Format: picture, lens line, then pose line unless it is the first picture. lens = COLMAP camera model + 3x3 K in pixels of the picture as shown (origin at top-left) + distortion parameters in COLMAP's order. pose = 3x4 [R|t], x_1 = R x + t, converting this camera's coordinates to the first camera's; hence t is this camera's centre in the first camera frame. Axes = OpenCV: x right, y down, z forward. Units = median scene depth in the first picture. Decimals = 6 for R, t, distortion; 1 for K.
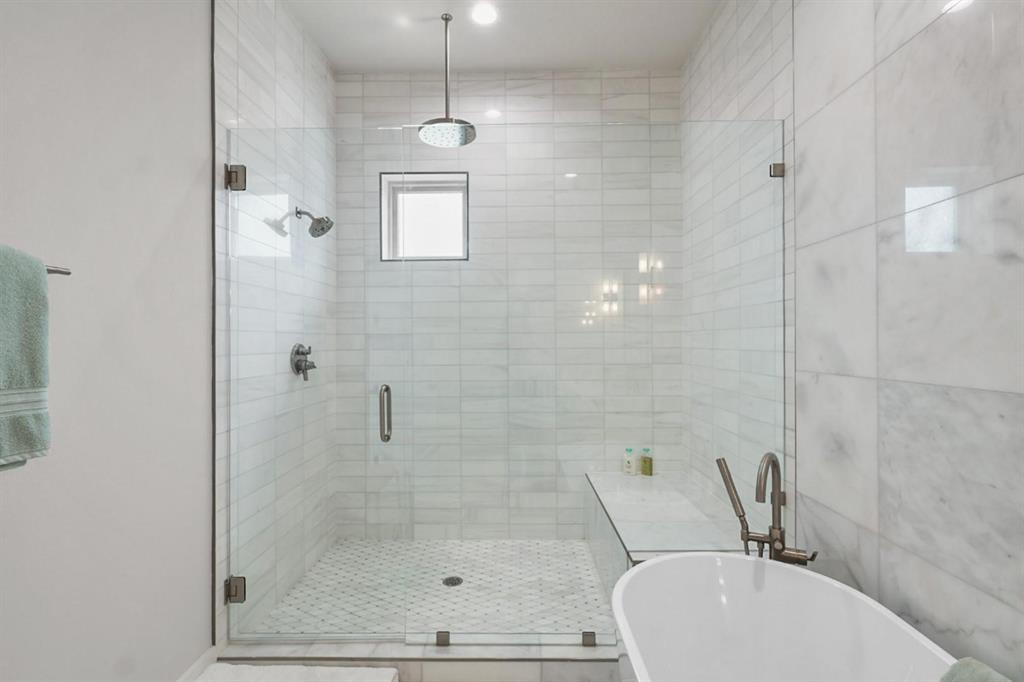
lens RADIAL K [[476.5, 0, 513.4], [0, 476.5, 339.9], [0, 0, 1]] dist [-0.009424, 0.004352]
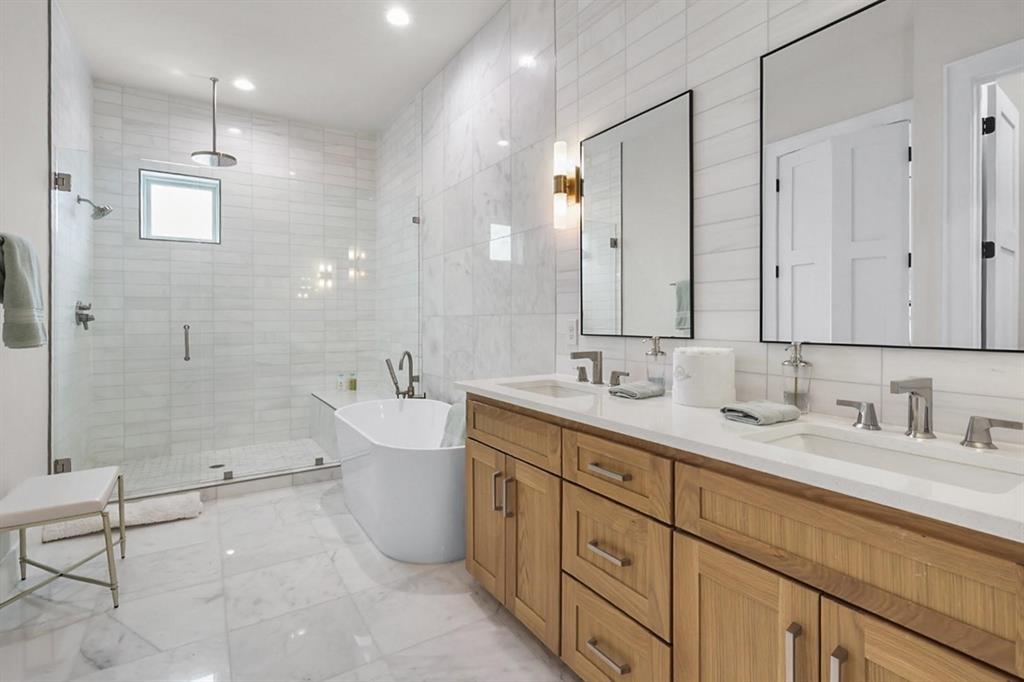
lens RADIAL K [[476.5, 0, 512.0], [0, 476.5, 319.8], [0, 0, 1]] dist [-0.009424, 0.004352]
pose [[0.834101, 0.001110, 0.551610, -0.180368], [-0.002666, 0.999994, 0.002019, 0.053762], [-0.551605, -0.003154, 0.834100, -0.726183]]
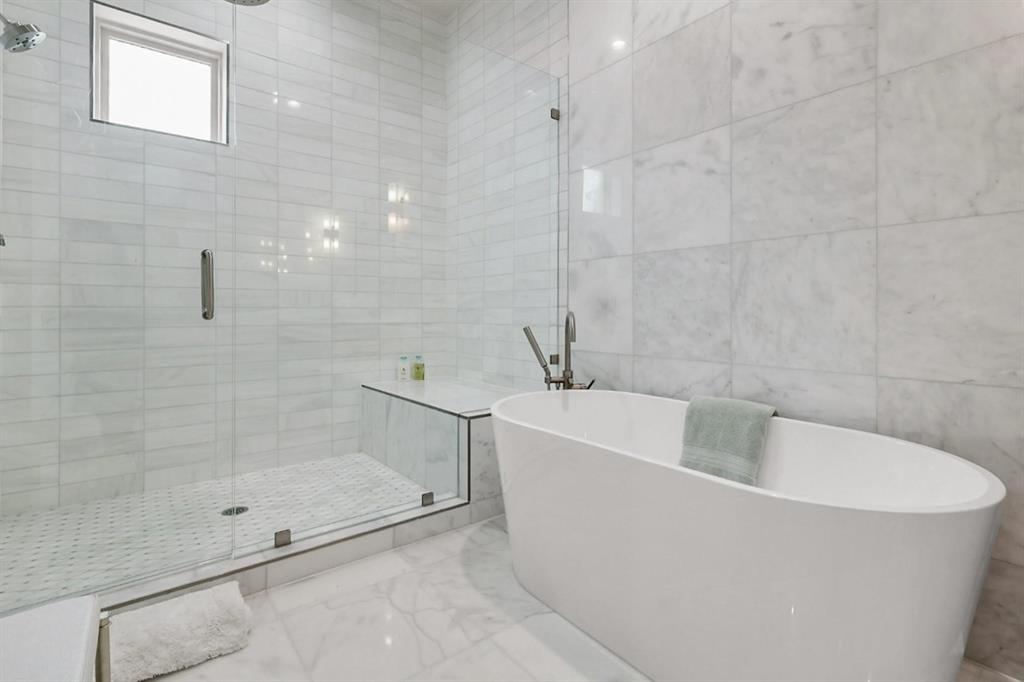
lens RADIAL K [[476.5, 0, 518.5], [0, 476.5, 311.3], [0, 0, 1]] dist [-0.009424, 0.004352]
pose [[0.769456, 0.002268, 0.638696, -0.286912], [-0.005195, 0.999983, 0.002708, 0.147749], [-0.638679, -0.005401, 0.769454, 0.022433]]
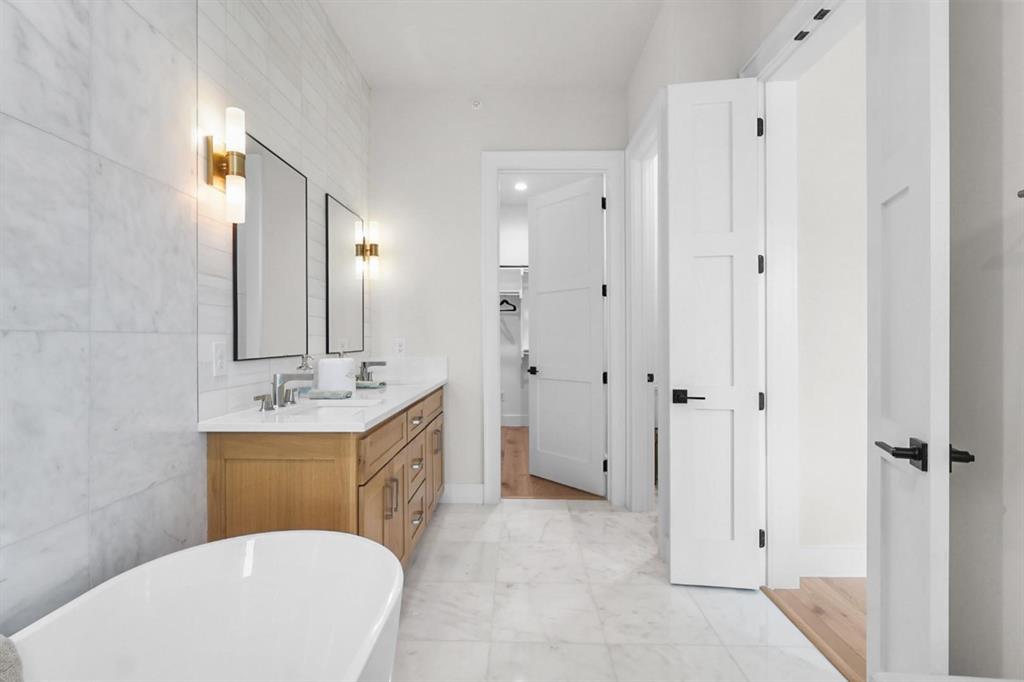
lens RADIAL K [[476.5, 0, 513.7], [0, 476.5, 337.9], [0, 0, 1]] dist [-0.009424, 0.004352]
pose [[-0.999967, 0.006370, 0.005111, -0.008346], [0.006338, 0.999961, -0.006187, 0.055750], [-0.005150, -0.006155, -0.999968, 0.667099]]
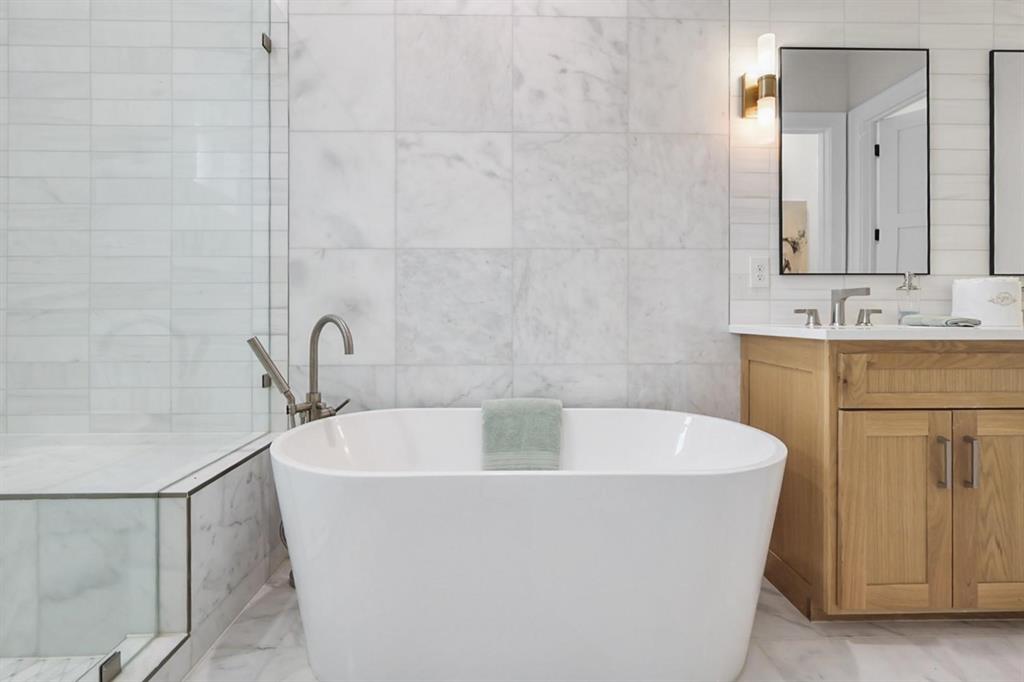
lens RADIAL K [[476.5, 0, 503.7], [0, 476.5, 316.2], [0, 0, 1]] dist [-0.009424, 0.004352]
pose [[-0.028742, -0.004011, 0.999579, -0.325875], [-0.003554, 0.999986, 0.003911, 0.148573], [-0.999581, -0.003440, -0.028756, 0.408180]]
